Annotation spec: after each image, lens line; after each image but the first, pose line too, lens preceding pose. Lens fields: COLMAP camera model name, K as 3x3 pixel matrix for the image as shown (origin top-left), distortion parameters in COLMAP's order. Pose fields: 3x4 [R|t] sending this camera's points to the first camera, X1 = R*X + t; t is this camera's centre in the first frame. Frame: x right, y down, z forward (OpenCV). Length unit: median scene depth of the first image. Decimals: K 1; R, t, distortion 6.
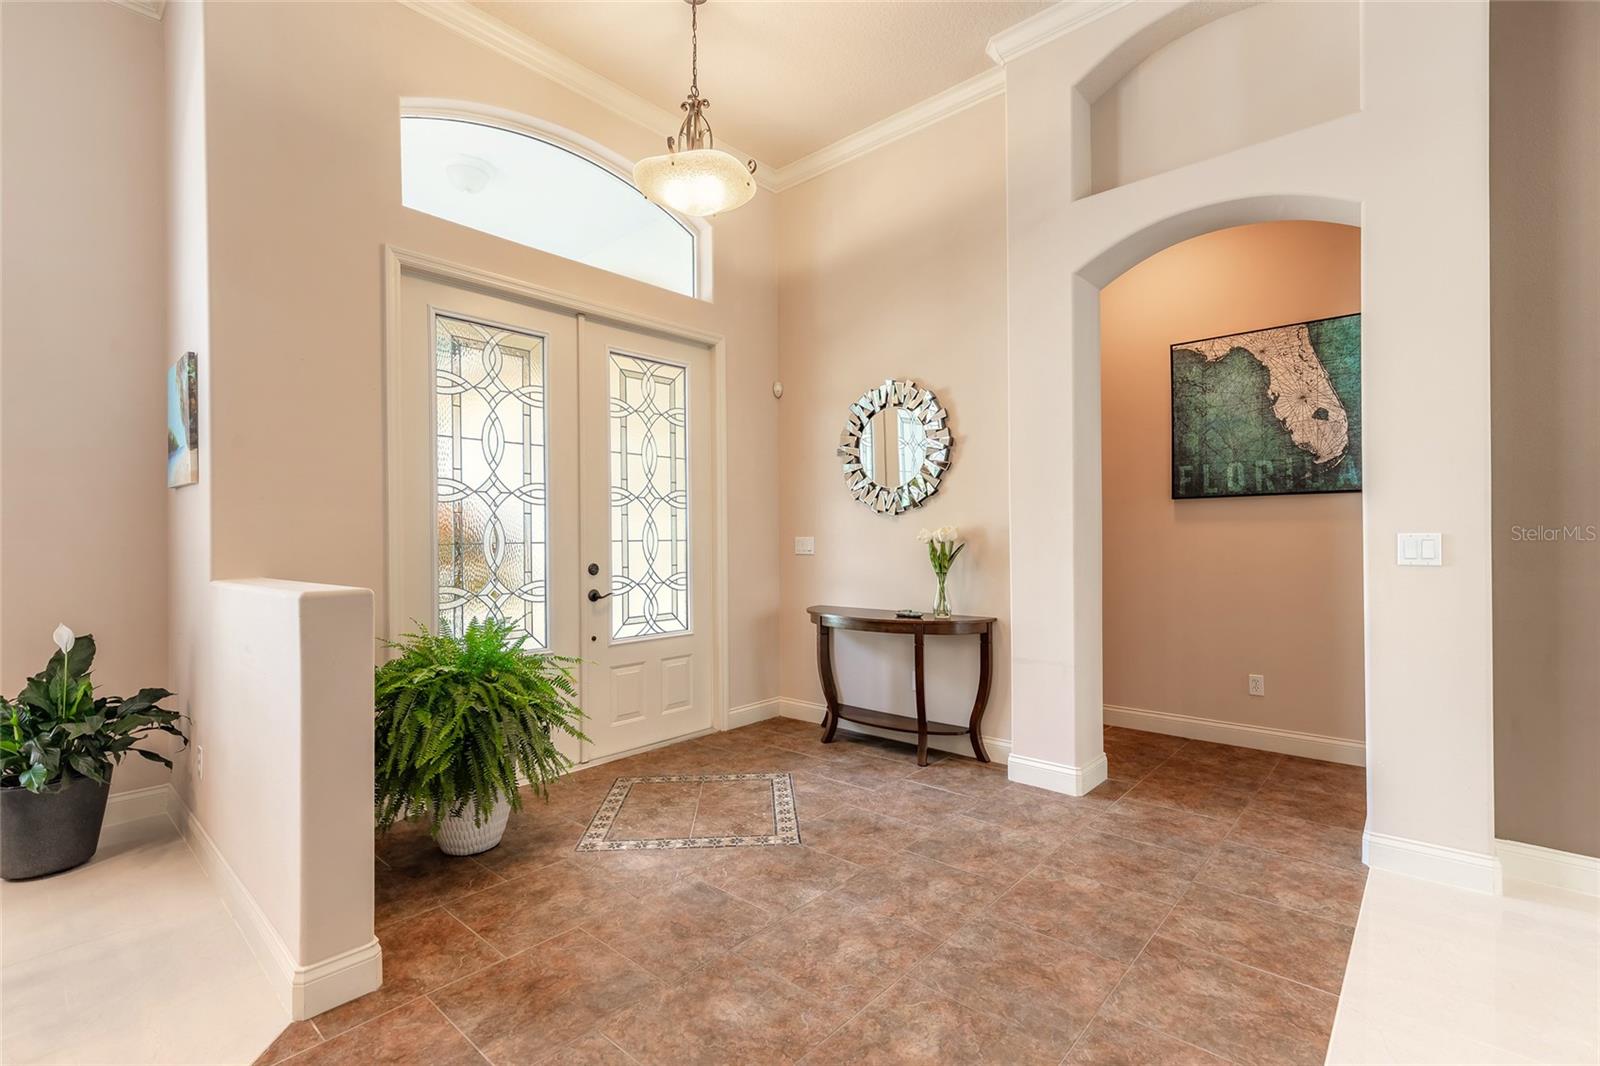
lens RADIAL K [[719.0, 0, 787.9], [0, 719.0, 547.4], [0, 0, 1]] dist [0.006813, -0.001927]
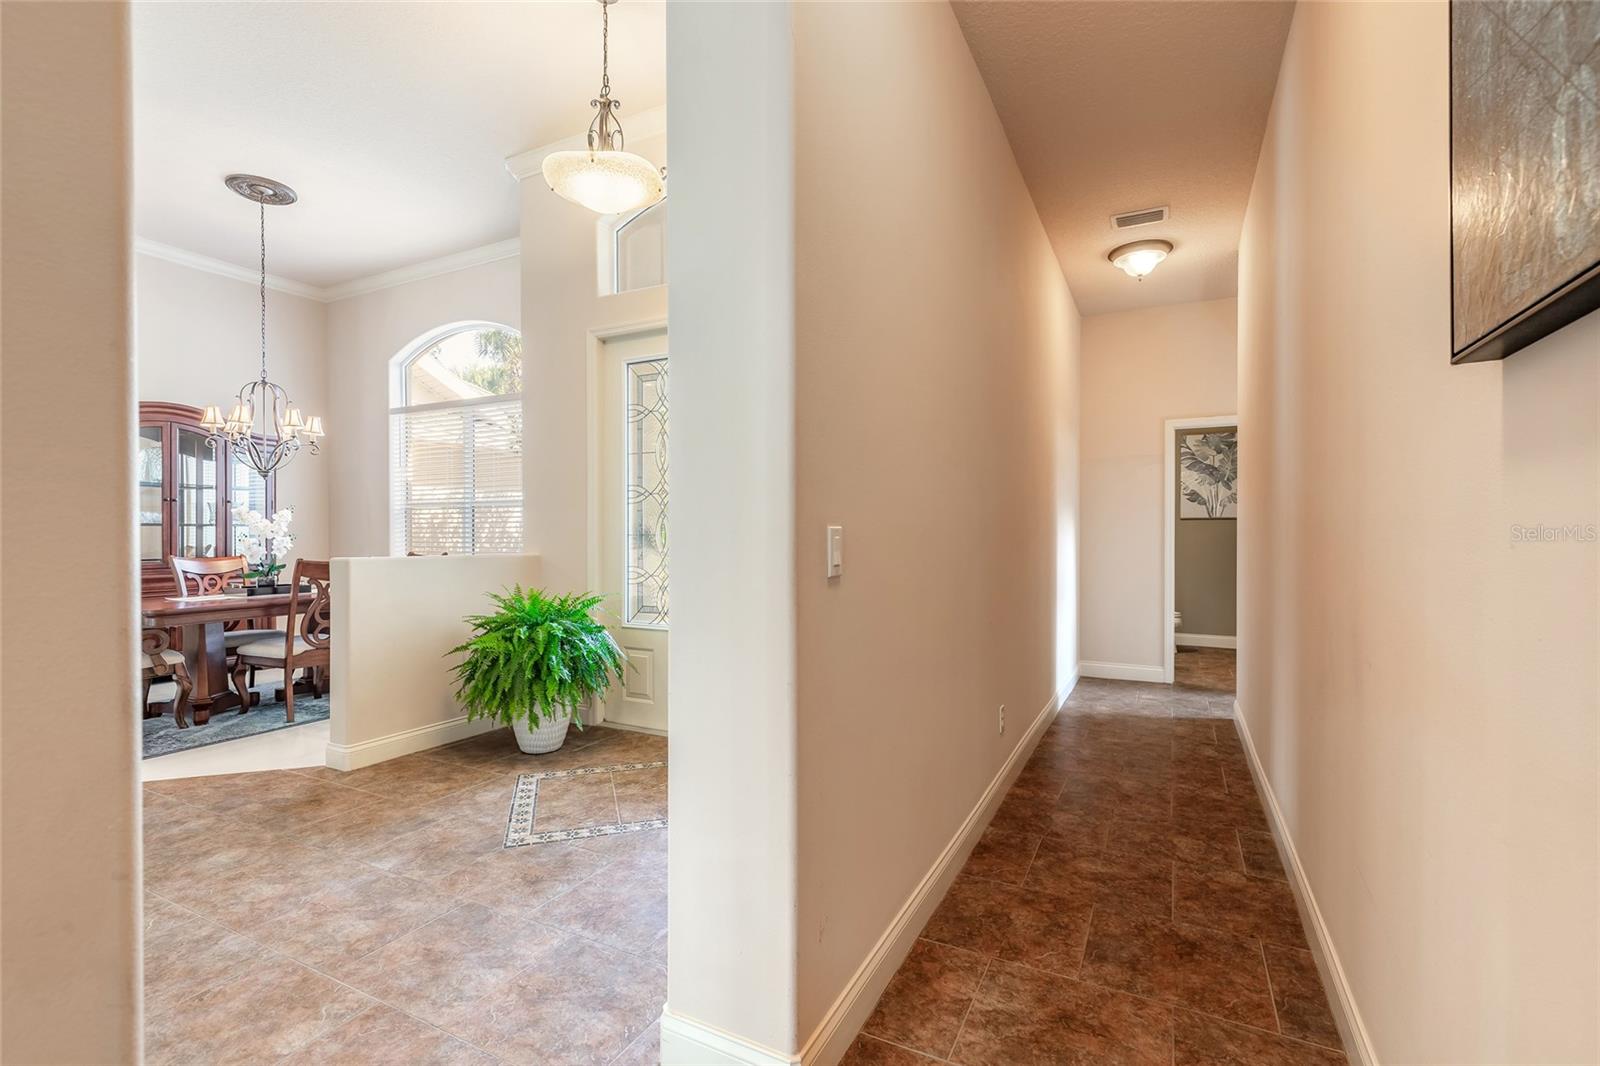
lens RADIAL K [[719.0, 0, 801.0], [0, 719.0, 534.6], [0, 0, 1]] dist [0.006813, -0.001927]
pose [[0.260798, 0.009333, -0.965348, 0.972746], [-0.014621, 0.999877, 0.005717, -0.018259], [0.965283, 0.012623, 0.260902, 1.041335]]
